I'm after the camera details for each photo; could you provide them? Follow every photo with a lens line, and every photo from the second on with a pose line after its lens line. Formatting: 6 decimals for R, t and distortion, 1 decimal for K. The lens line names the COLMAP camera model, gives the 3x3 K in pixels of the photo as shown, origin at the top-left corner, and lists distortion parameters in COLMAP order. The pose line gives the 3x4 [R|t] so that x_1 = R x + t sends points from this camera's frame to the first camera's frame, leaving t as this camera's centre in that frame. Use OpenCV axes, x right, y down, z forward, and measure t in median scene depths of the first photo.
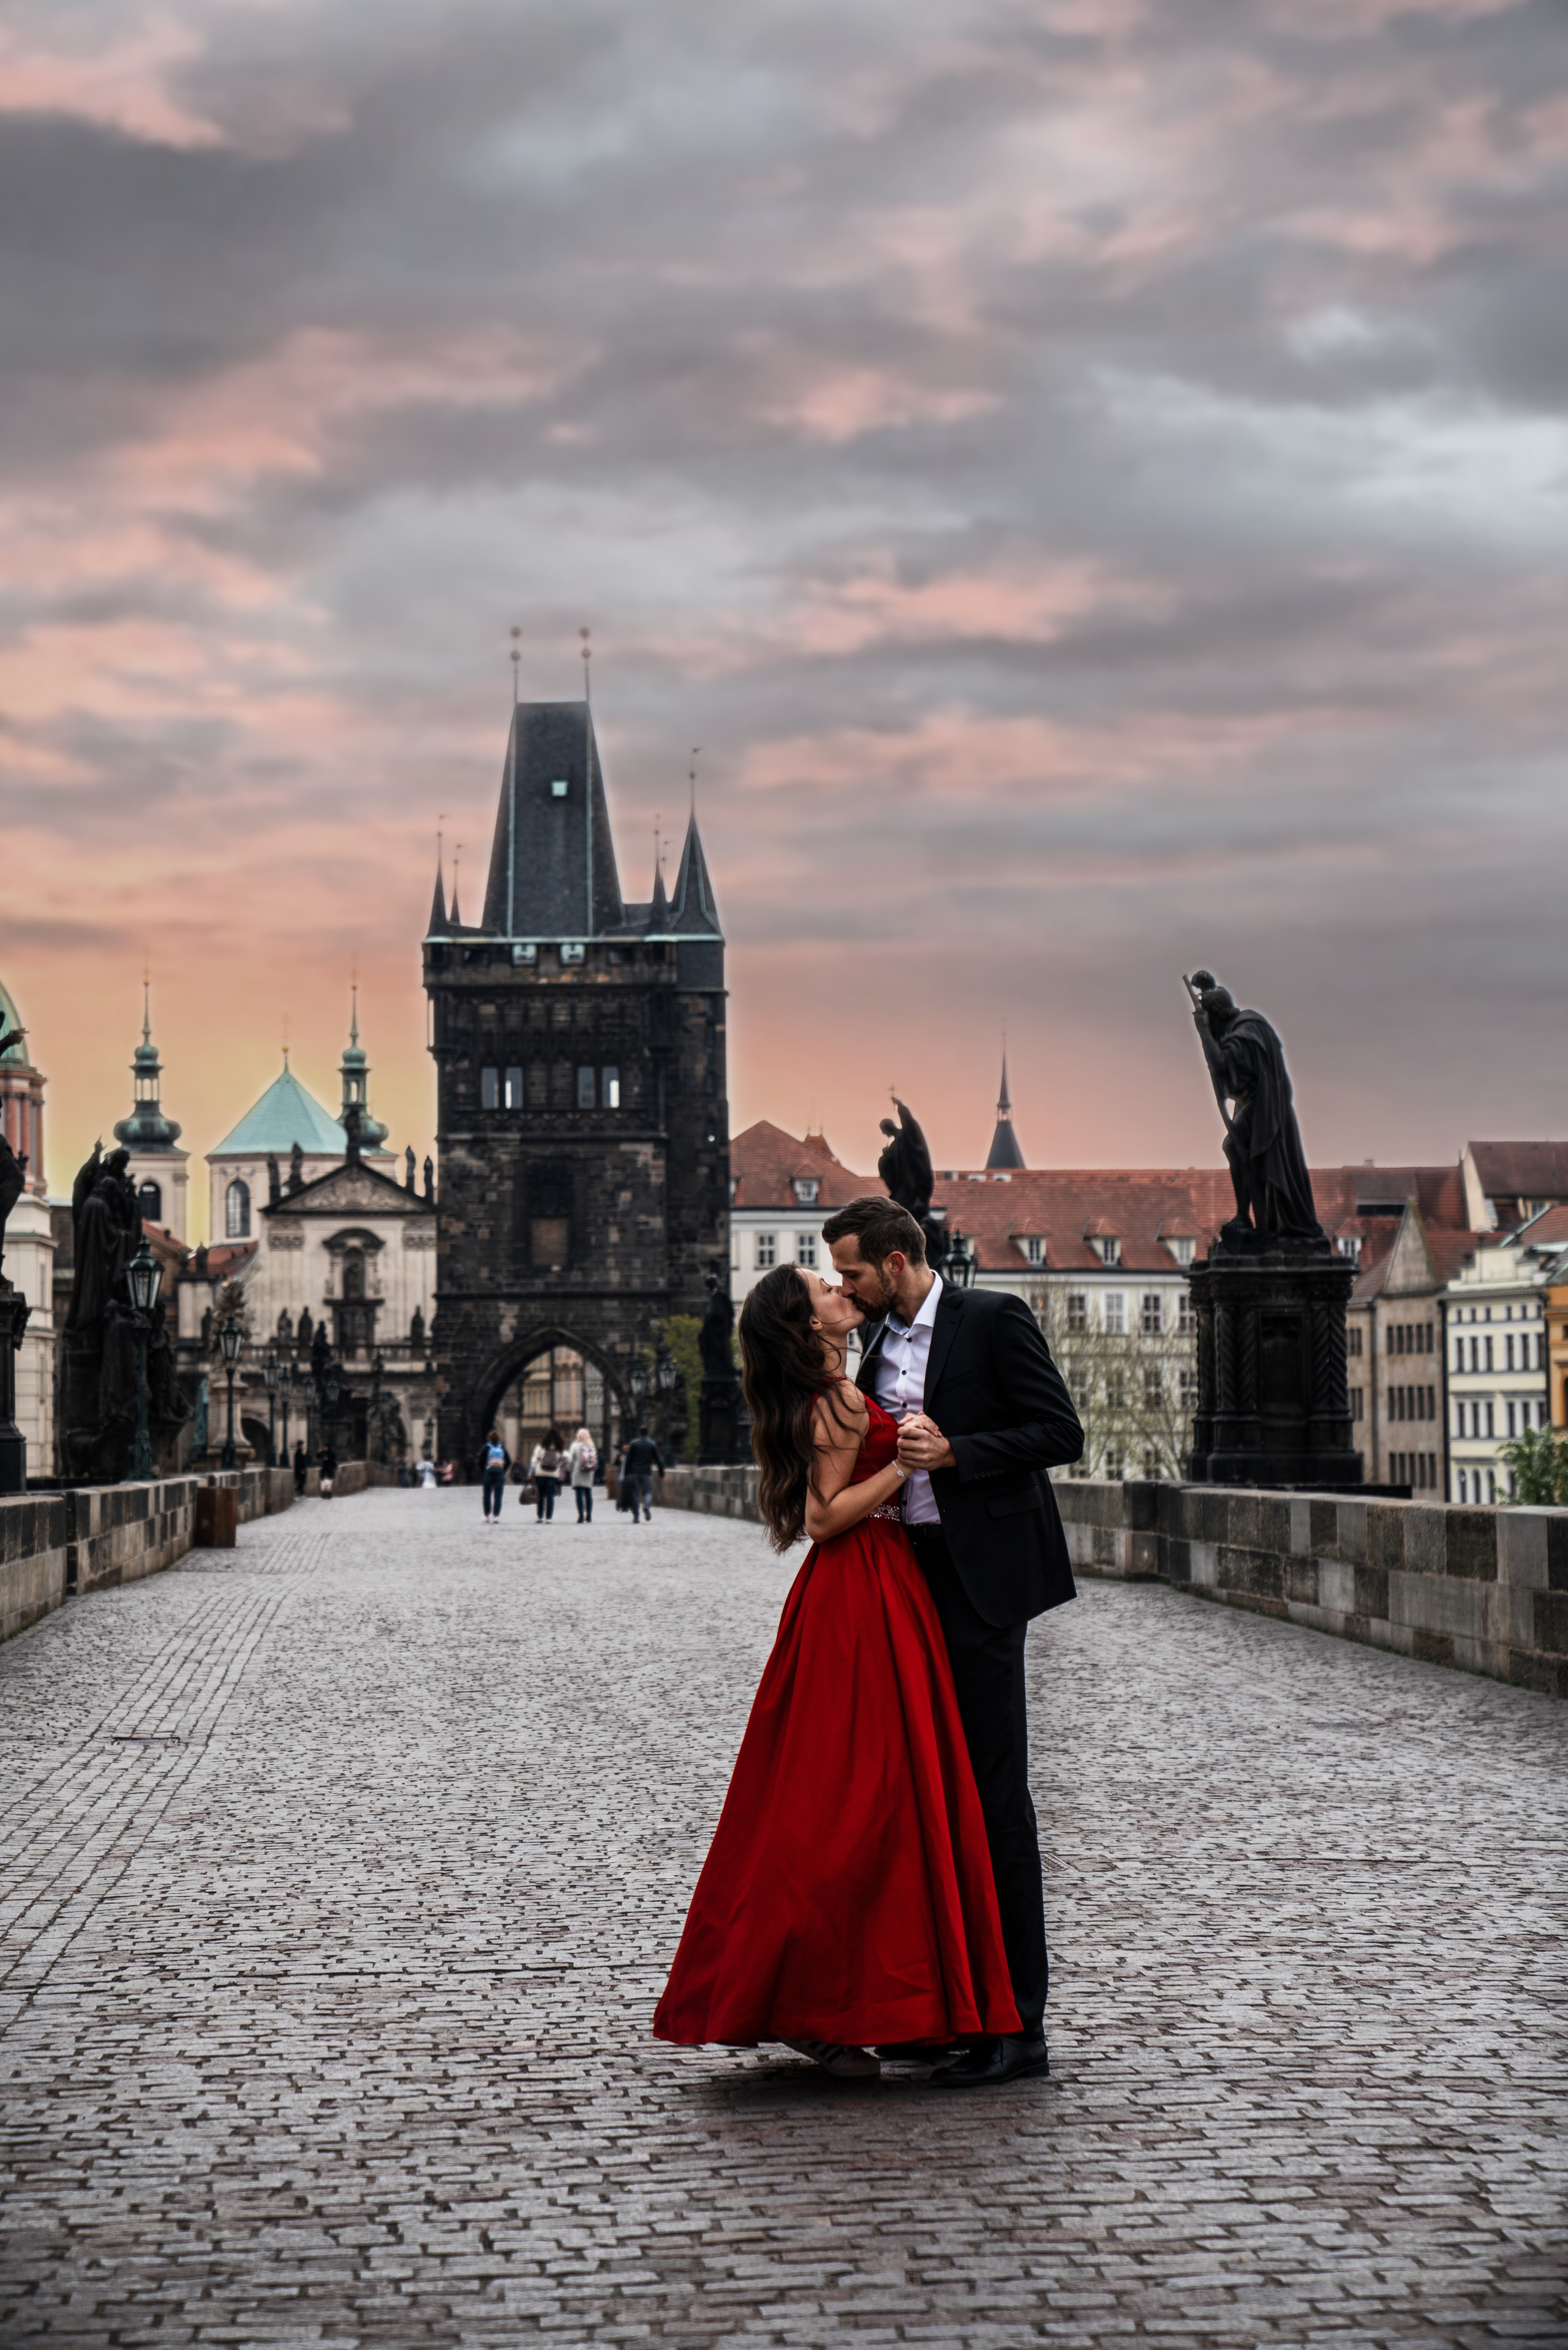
lens RADIAL K [[4679.9, 0, 784.0], [0, 4679.9, 1175.0], [0, 0, 1]] dist [0.286446, 0.076551]
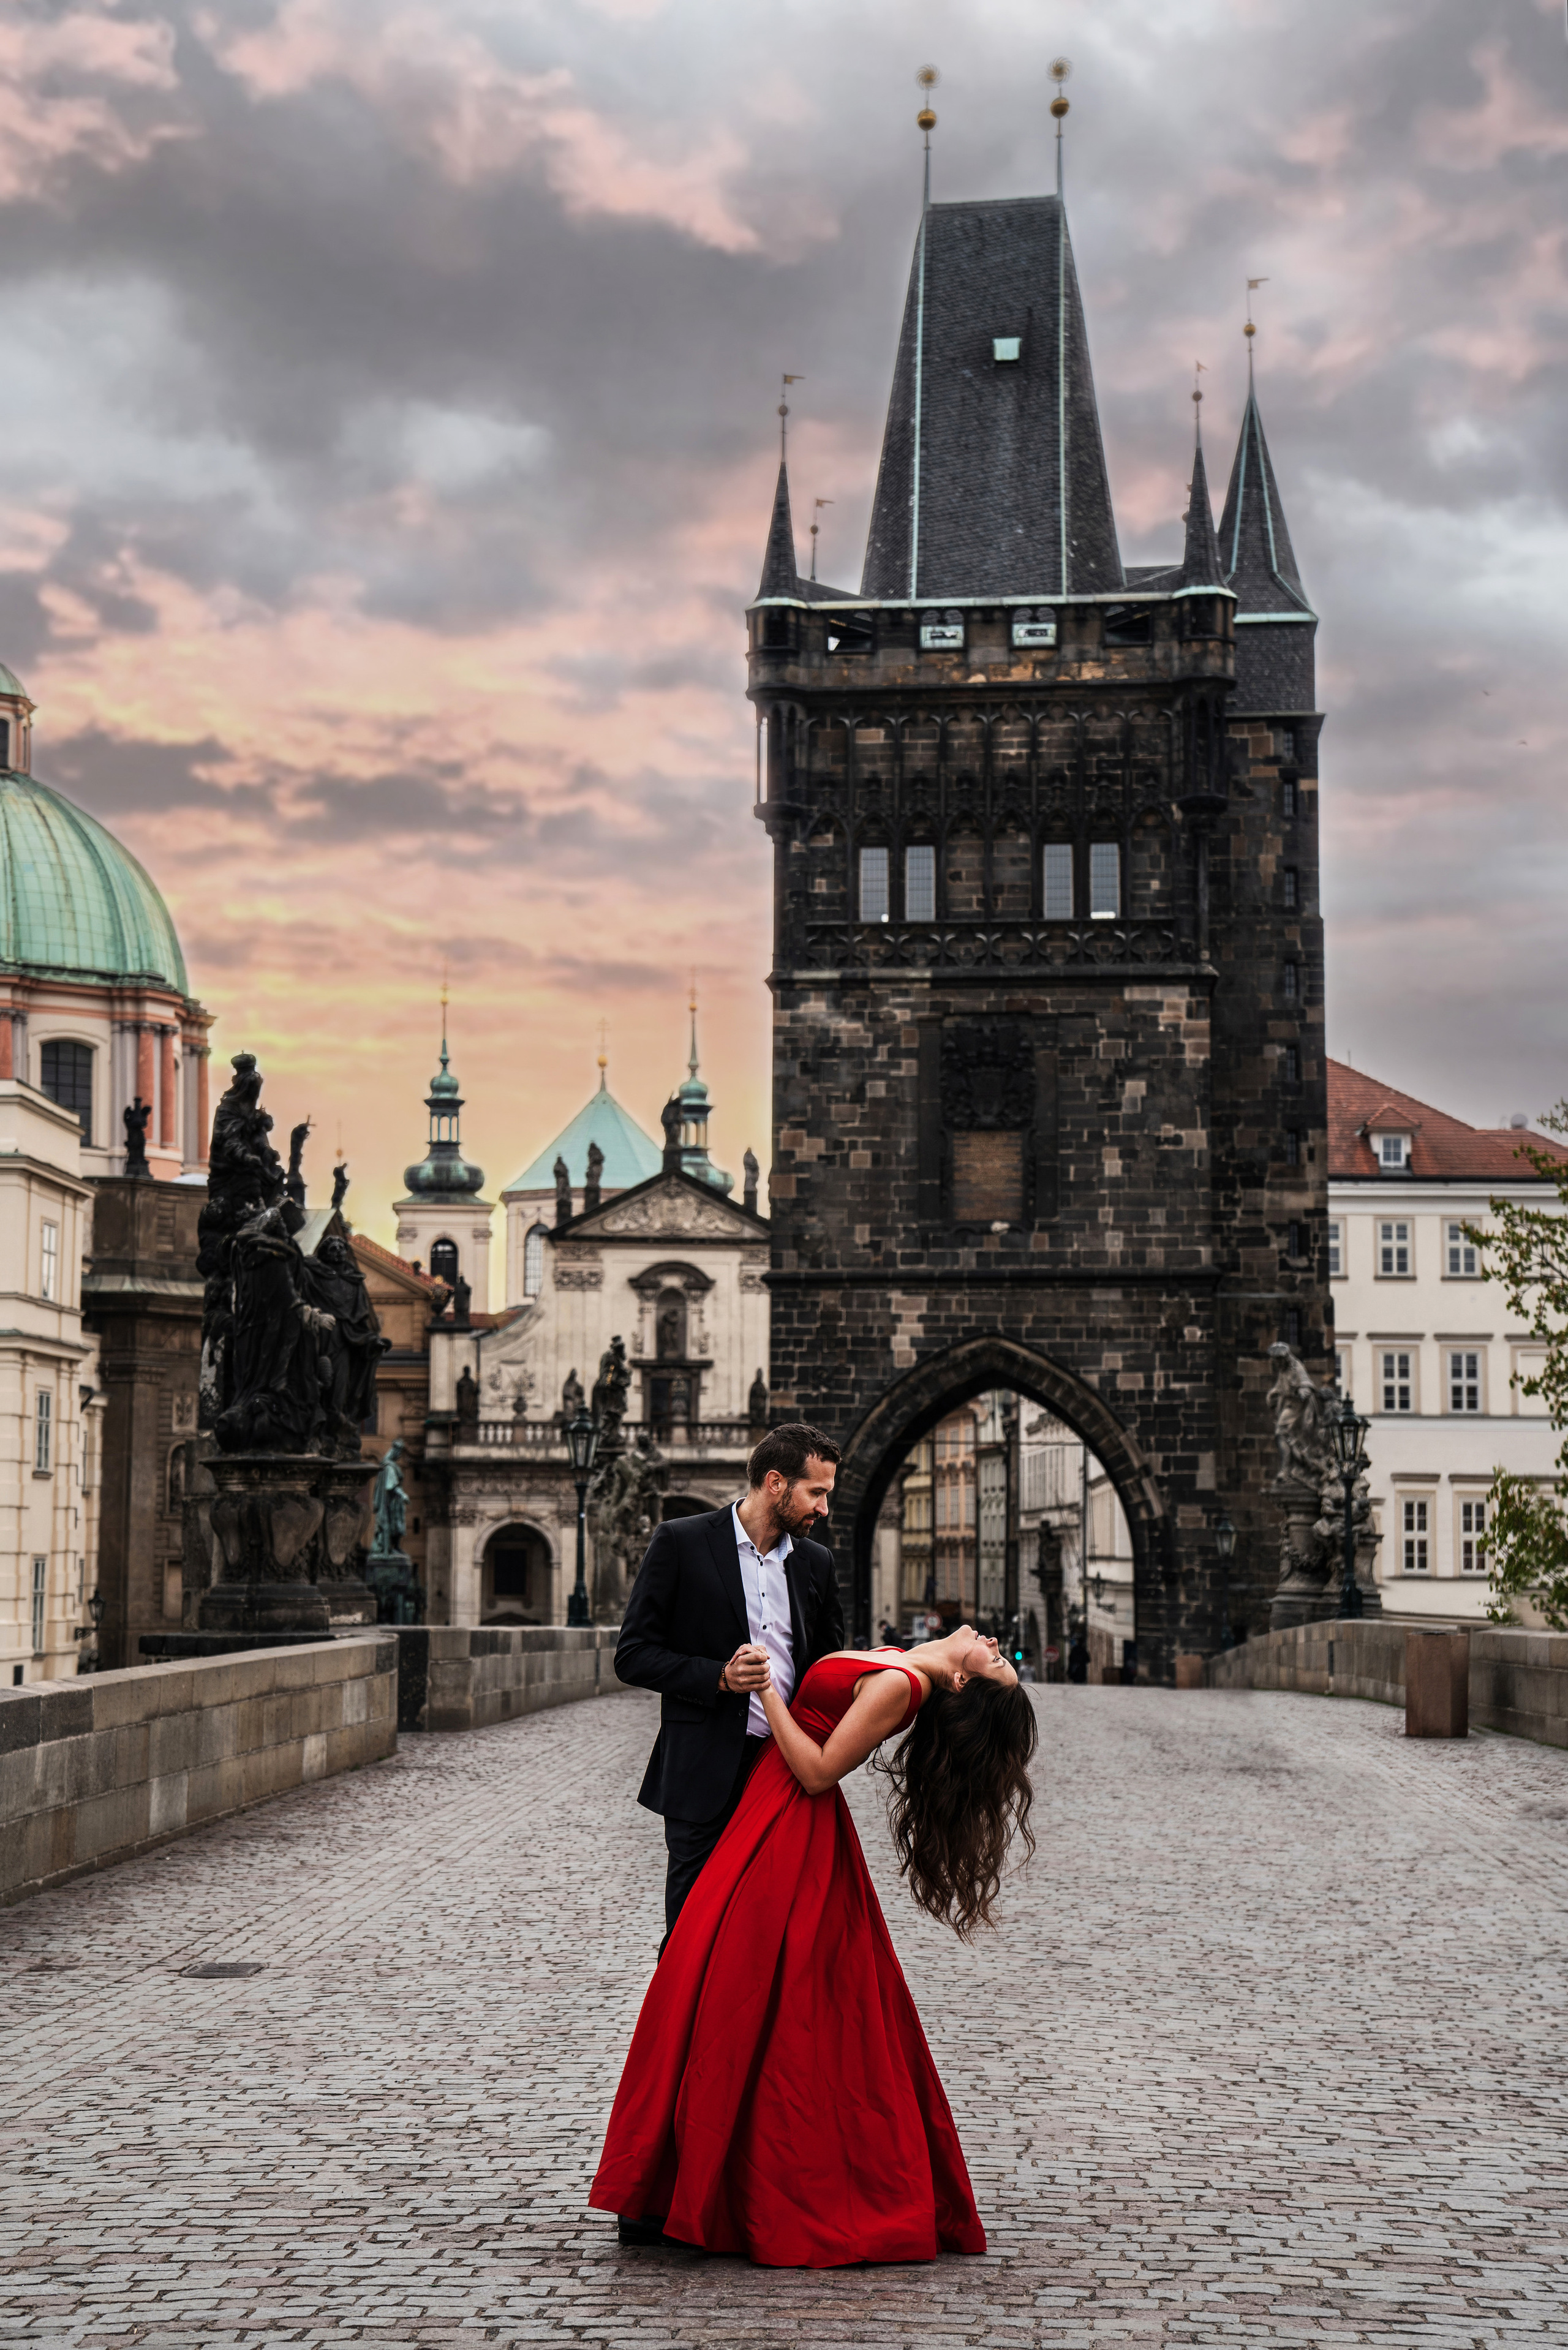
lens RADIAL K [[3520.5, 0, 784.0], [0, 3520.5, 1175.0], [0, 0, 1]] dist [0.193611, 0.032459]
pose [[0.996794, 0.002581, -0.079963, -0.040424], [-0.006815, 0.998586, -0.052727, 0.034165], [0.079714, 0.053103, 0.995402, 0.596644]]
